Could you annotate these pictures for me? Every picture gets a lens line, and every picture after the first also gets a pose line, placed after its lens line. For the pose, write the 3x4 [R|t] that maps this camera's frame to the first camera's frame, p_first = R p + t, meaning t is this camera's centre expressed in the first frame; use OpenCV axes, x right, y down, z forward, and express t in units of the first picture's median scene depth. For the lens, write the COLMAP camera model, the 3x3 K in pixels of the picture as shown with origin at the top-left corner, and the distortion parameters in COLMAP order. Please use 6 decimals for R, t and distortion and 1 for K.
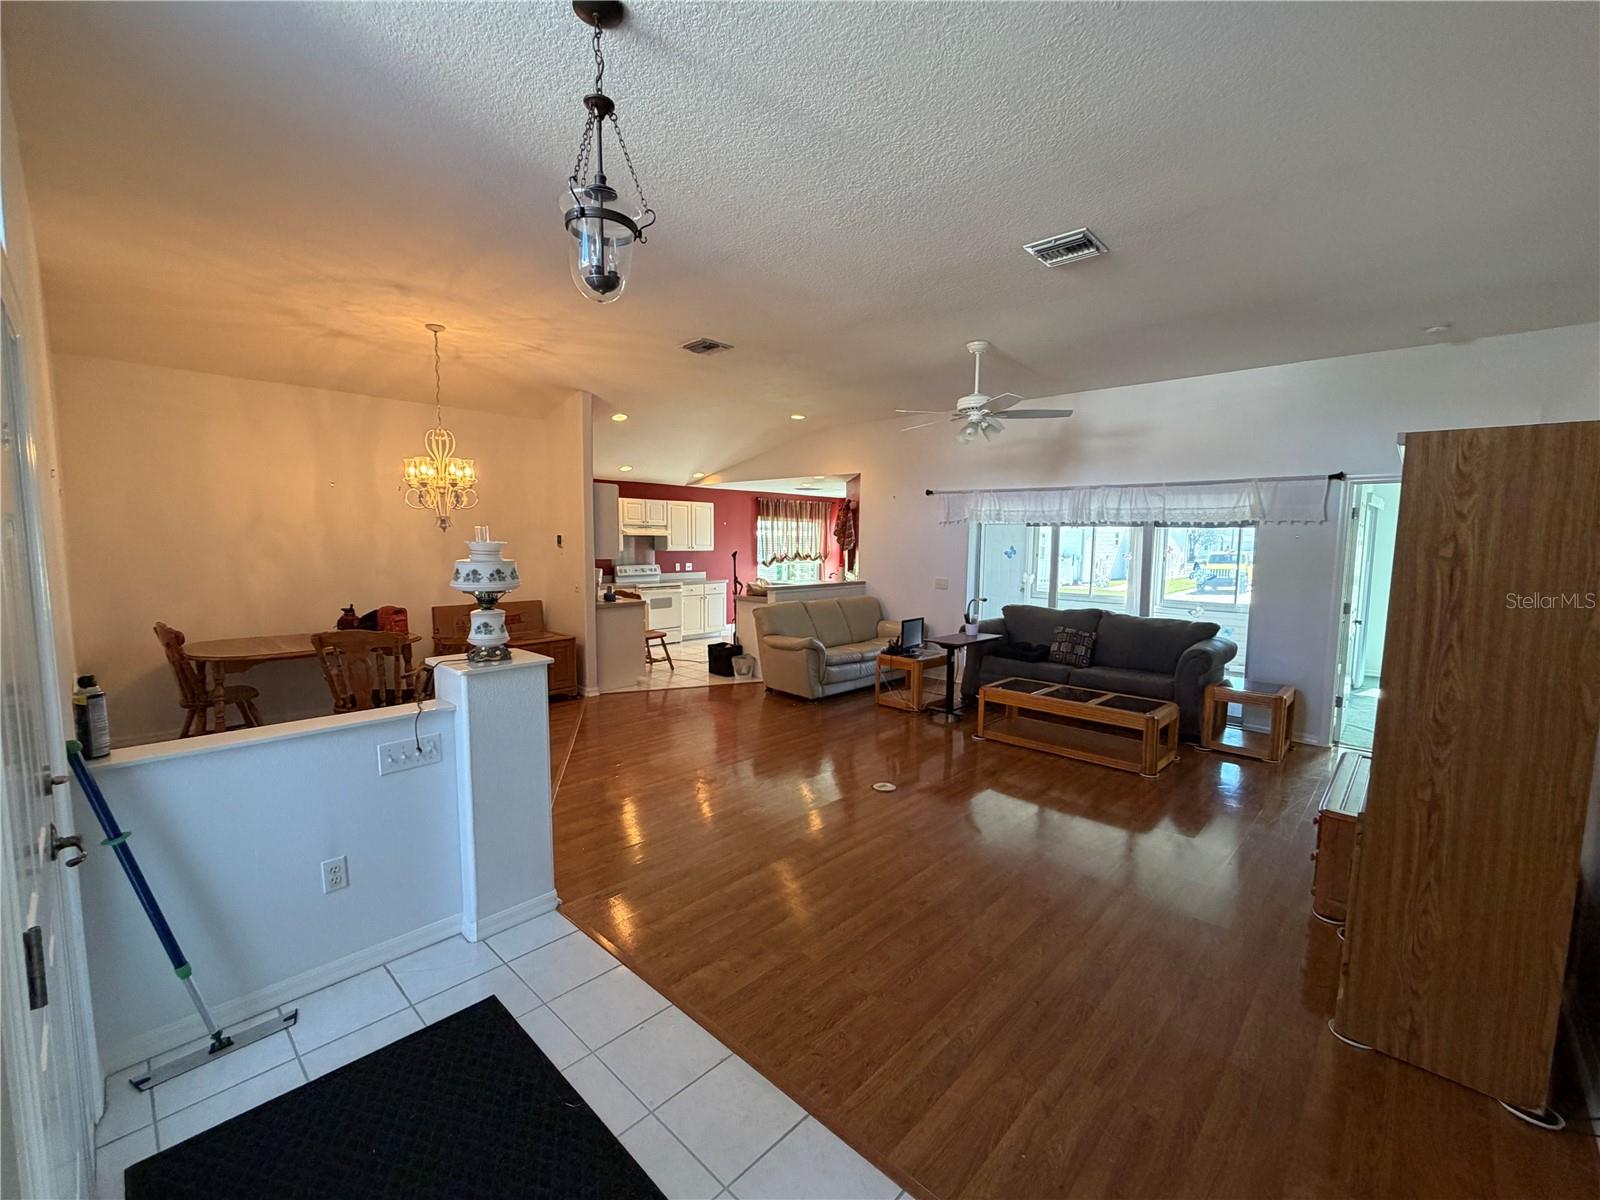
lens RADIAL K [[671.7, 0, 797.6], [0, 671.7, 603.7], [0, 0, 1]] dist [-0.000698, -0.000180]
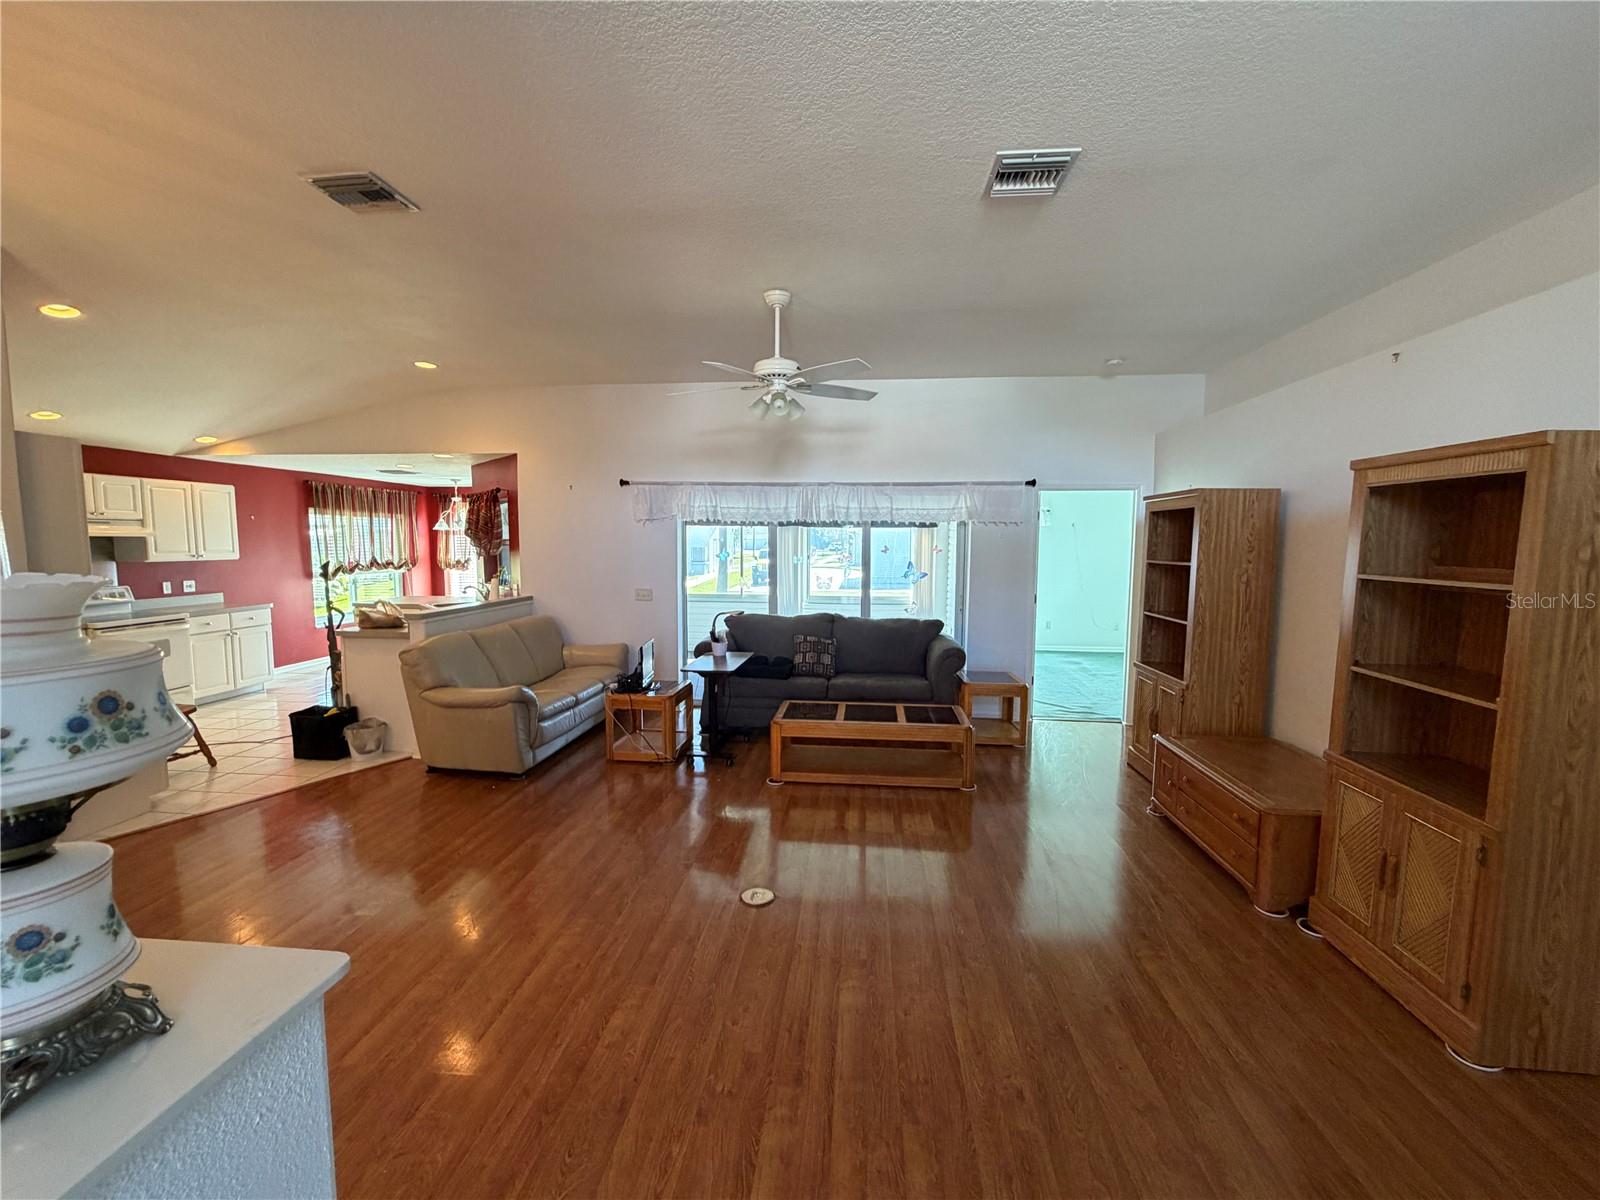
lens RADIAL K [[671.7, 0, 797.6], [0, 671.7, 603.7], [0, 0, 1]] dist [-0.000698, -0.000180]
pose [[0.790973, -0.064400, 0.608453, -0.155425], [0.063379, 0.997720, 0.023210, -0.028698], [-0.608560, 0.020204, 0.793250, 0.261806]]
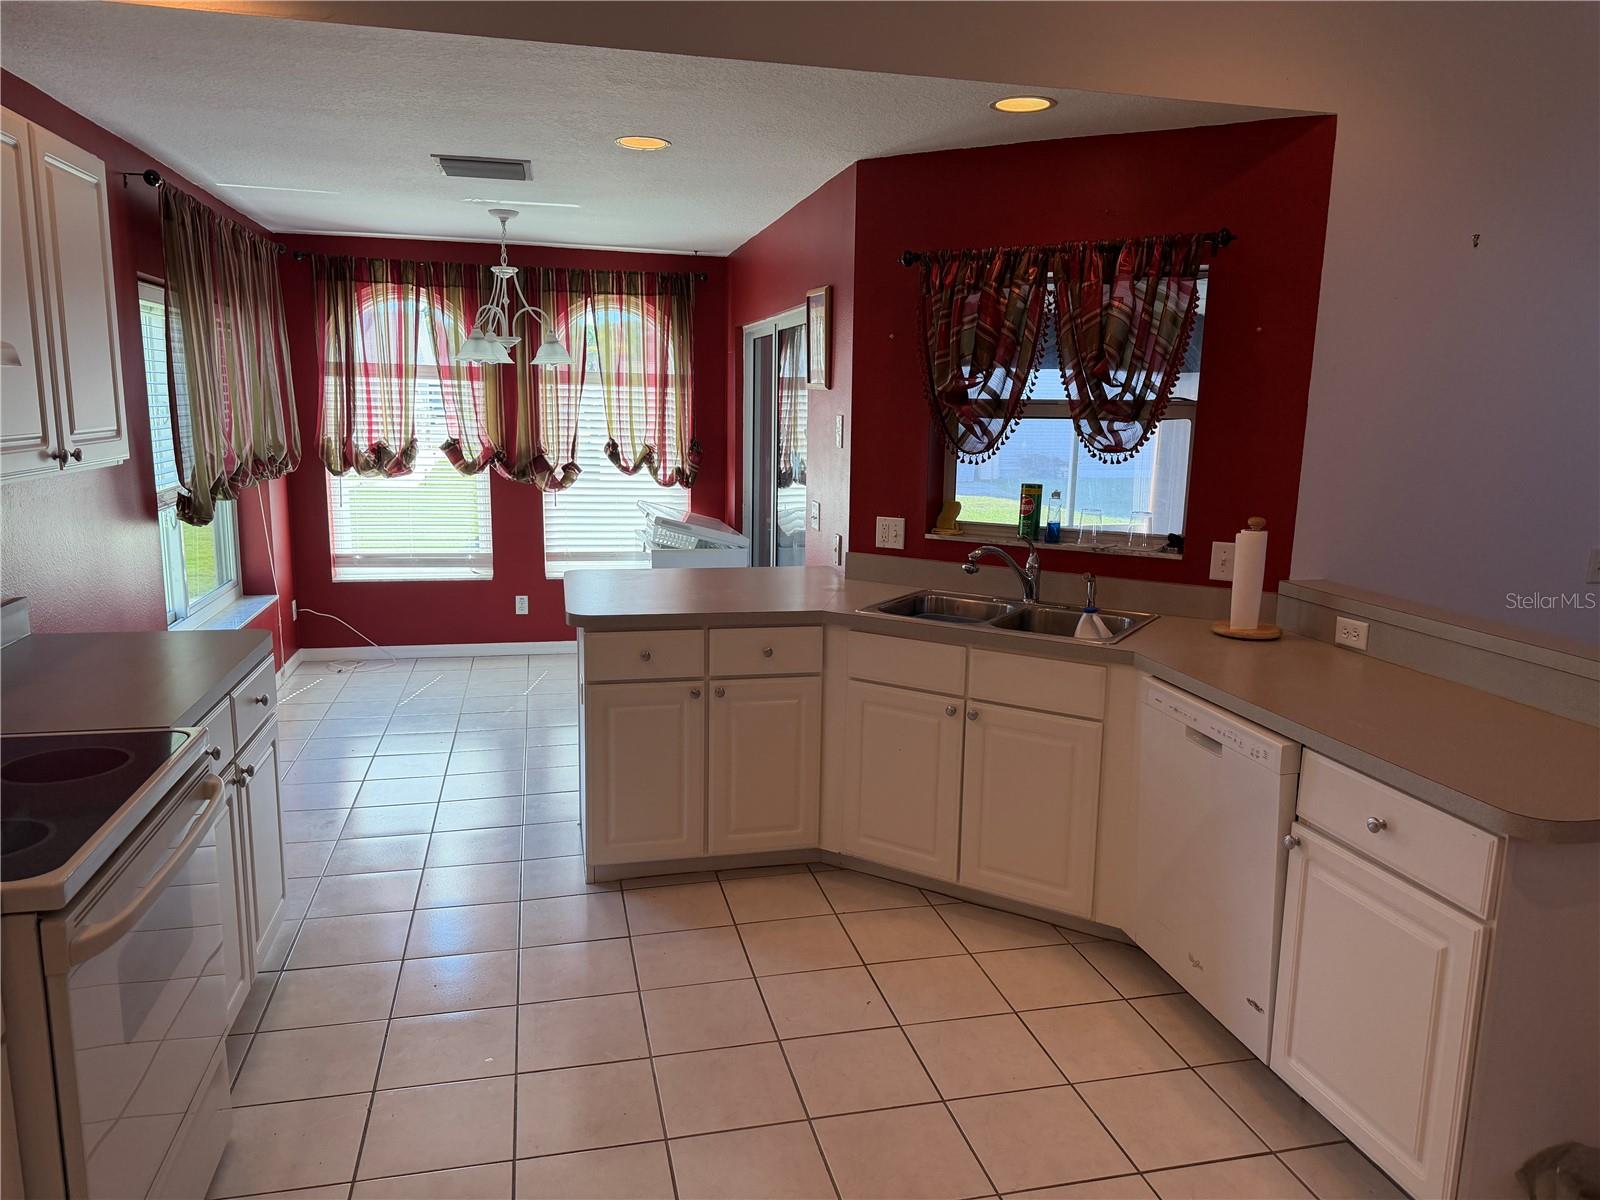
lens RADIAL K [[1119.8, 0, 799.8], [0, 1119.8, 605.6], [0, 0, 1]] dist [0.158502, -0.225901]
pose [[0.553529, -0.151545, 0.818926, -0.429485], [0.068857, 0.988266, 0.136340, -0.116885], [-0.829978, -0.019079, 0.557469, 1.144773]]
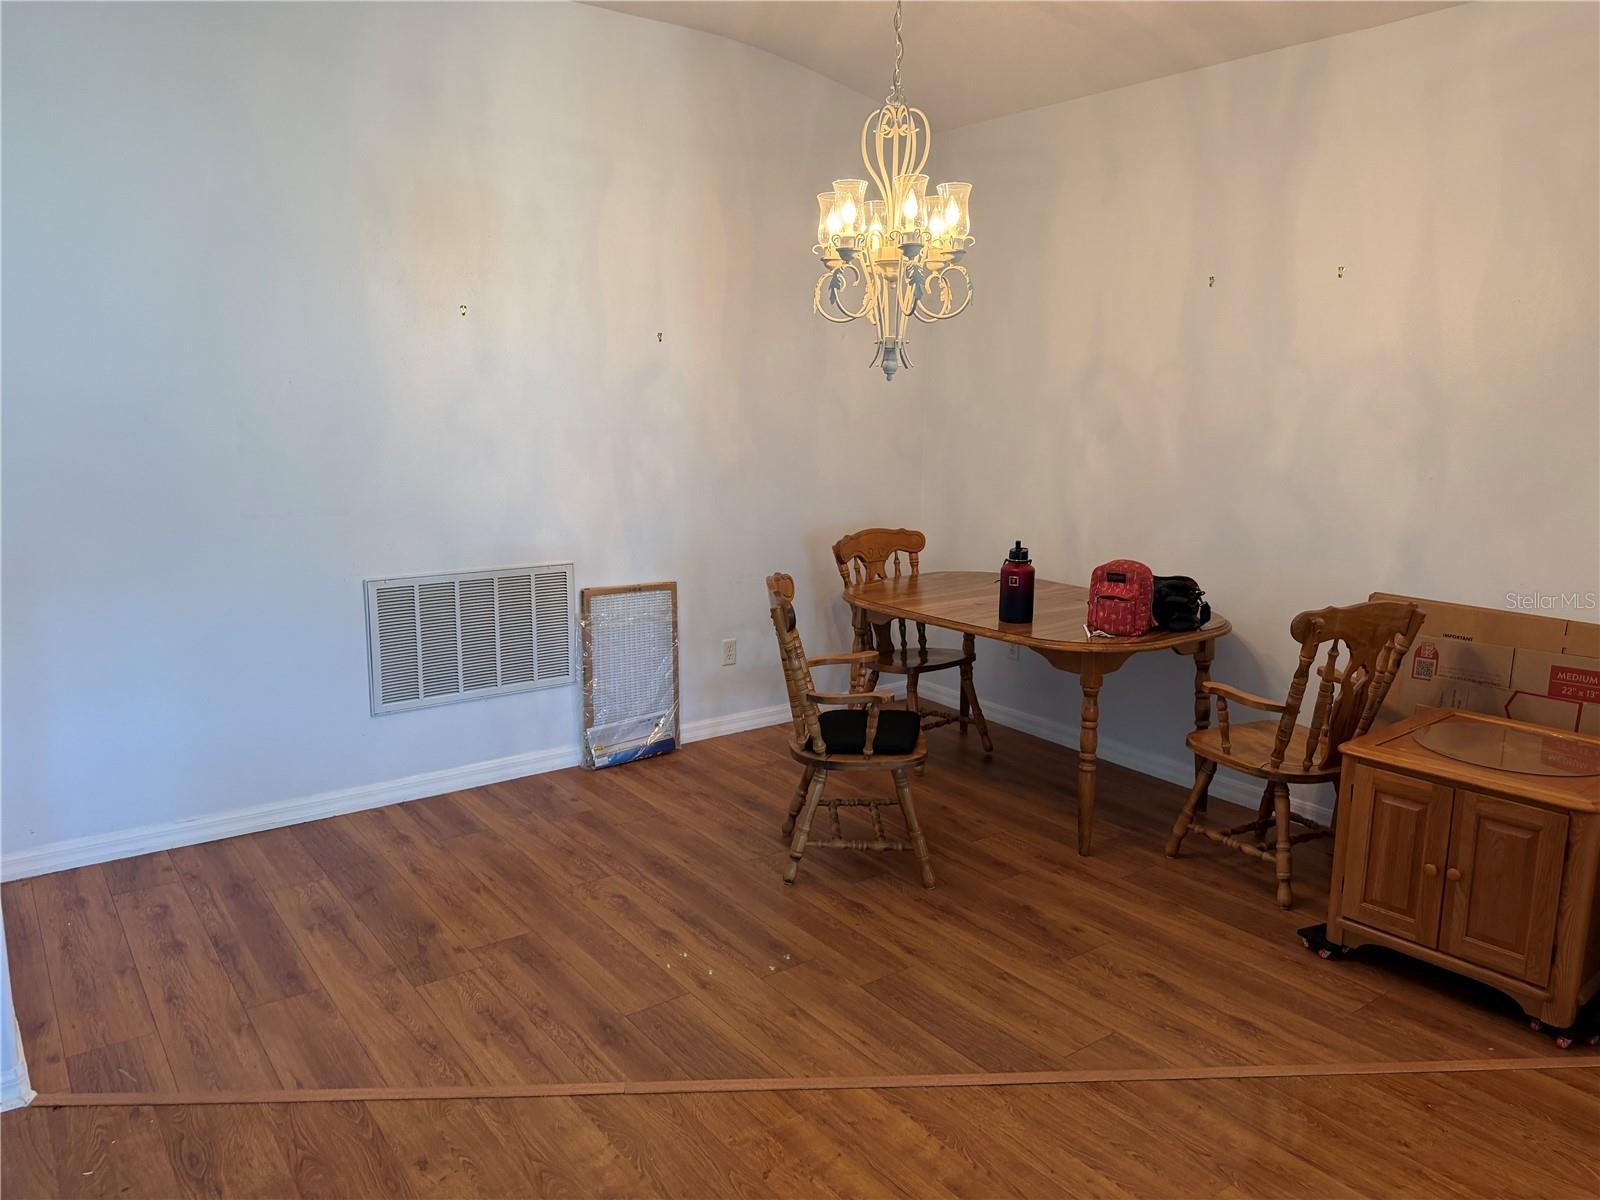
lens RADIAL K [[1126.0, 0, 786.5], [0, 1126.0, 600.9], [0, 0, 1]] dist [0.095318, -0.130378]
pose [[-0.175385, 0.163819, -0.970775, 0.106319], [-0.104802, 0.977349, 0.183863, -0.065919], [0.978906, 0.133986, -0.154243, 0.728070]]
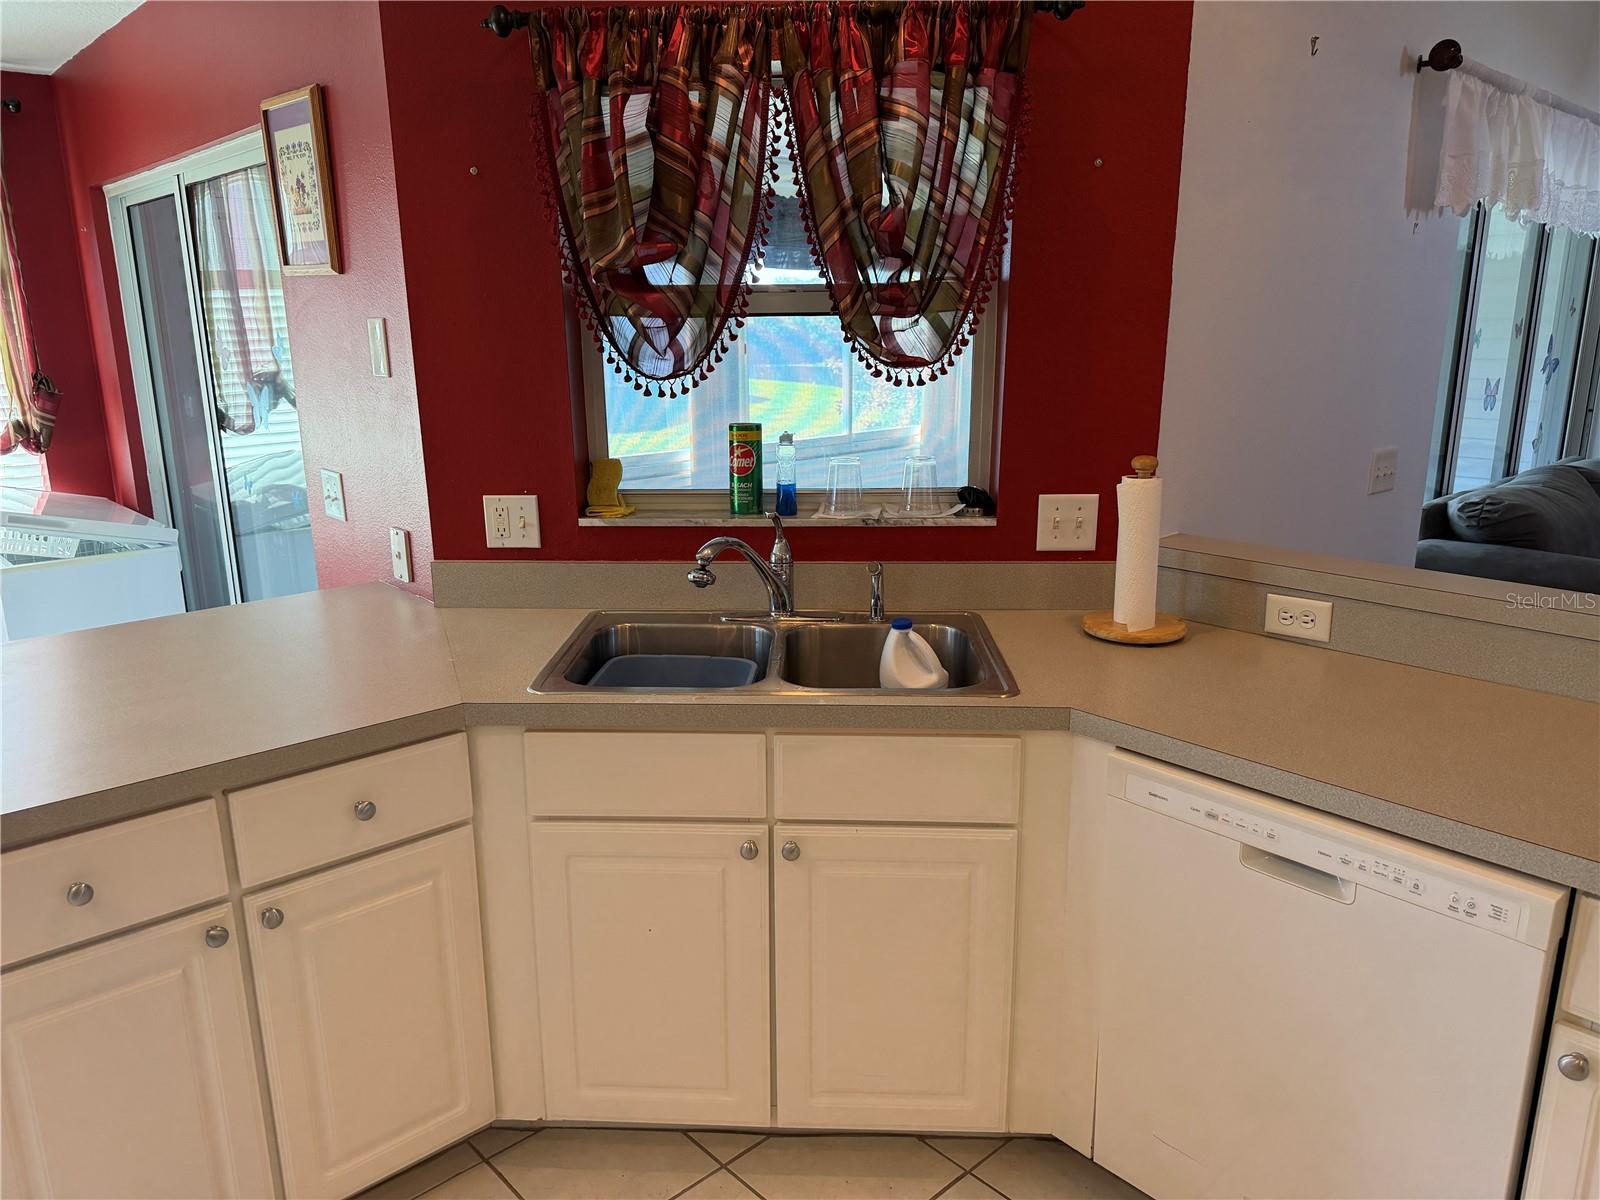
lens RADIAL K [[1126.0, 0, 786.5], [0, 1126.0, 600.9], [0, 0, 1]] dist [0.095318, -0.130378]
pose [[0.080253, -0.258626, 0.962638, -0.240175], [0.107555, 0.962361, 0.249585, -0.125562], [-0.990955, 0.083506, 0.105049, 1.324272]]
